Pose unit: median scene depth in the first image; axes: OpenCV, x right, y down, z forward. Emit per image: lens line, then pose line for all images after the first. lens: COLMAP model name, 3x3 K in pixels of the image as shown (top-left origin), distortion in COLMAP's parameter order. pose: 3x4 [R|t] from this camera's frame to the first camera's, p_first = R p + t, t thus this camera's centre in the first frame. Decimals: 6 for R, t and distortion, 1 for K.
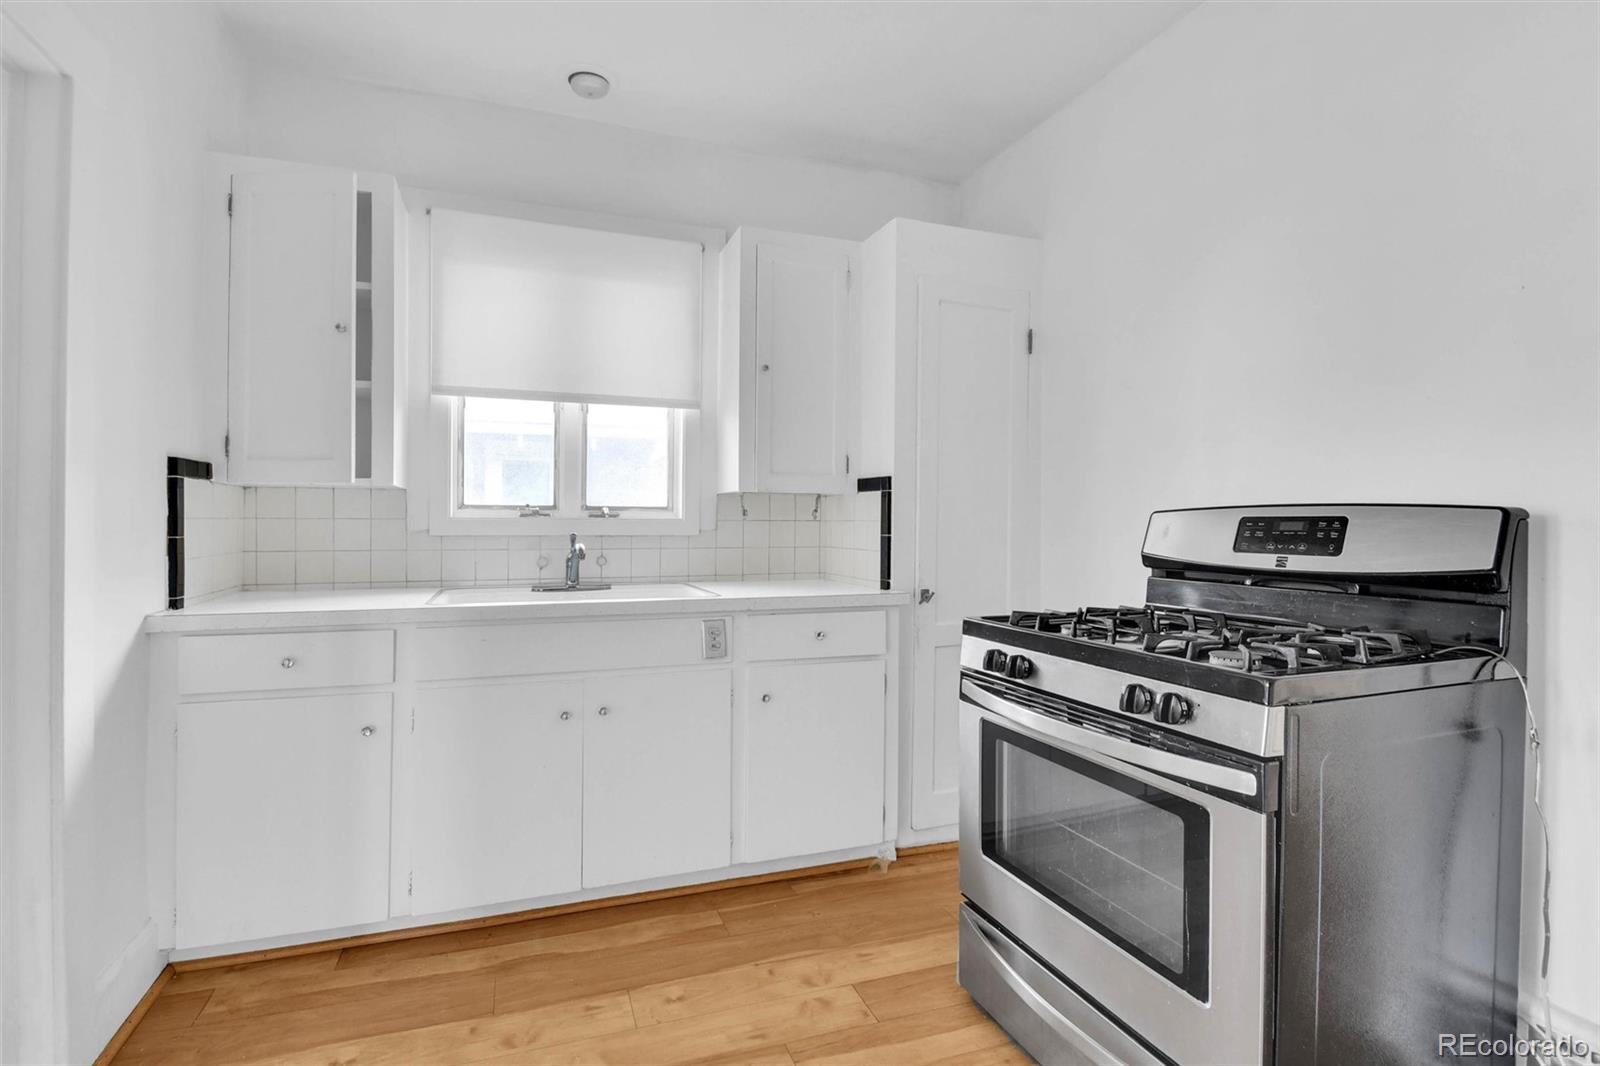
lens RADIAL K [[719.4, 0, 804.7], [0, 719.4, 525.1], [0, 0, 1]] dist [-0.008074, -0.001390]
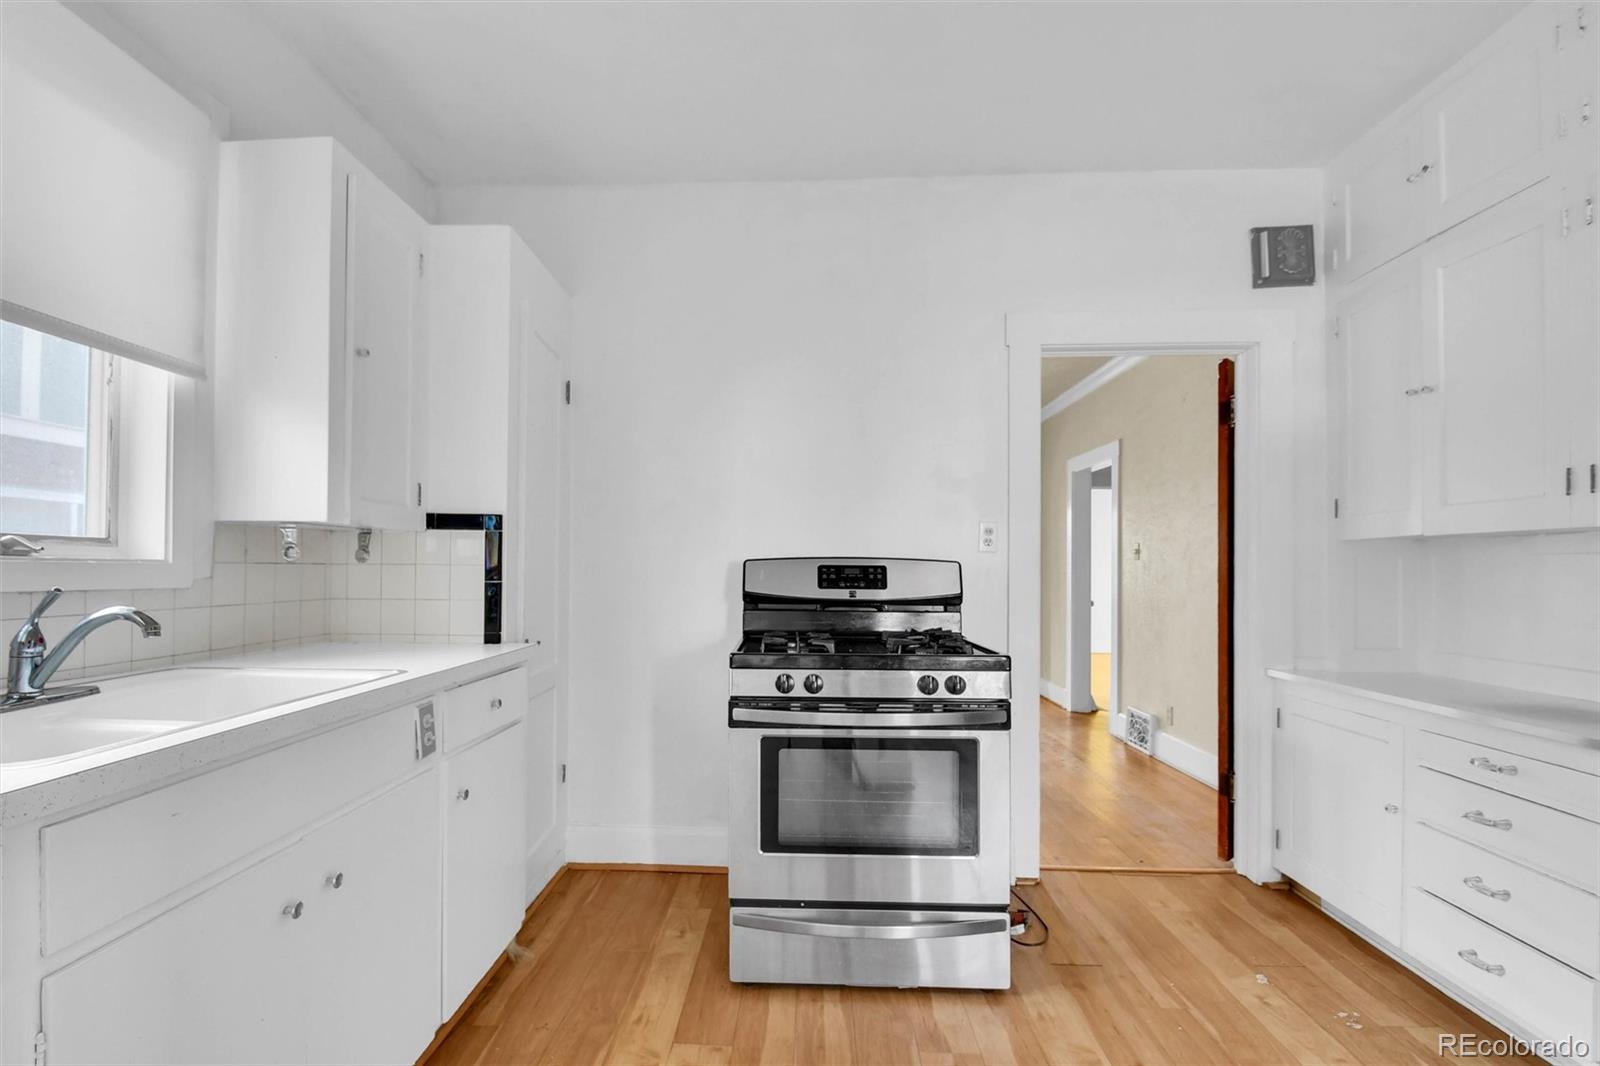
lens RADIAL K [[719.4, 0, 767.2], [0, 719.4, 558.7], [0, 0, 1]] dist [-0.008074, -0.001390]
pose [[0.415275, 0.012391, 0.909611, -0.724427], [-0.003214, 0.999921, -0.012154, -0.005611], [-0.909690, 0.002124, 0.415282, 0.445189]]
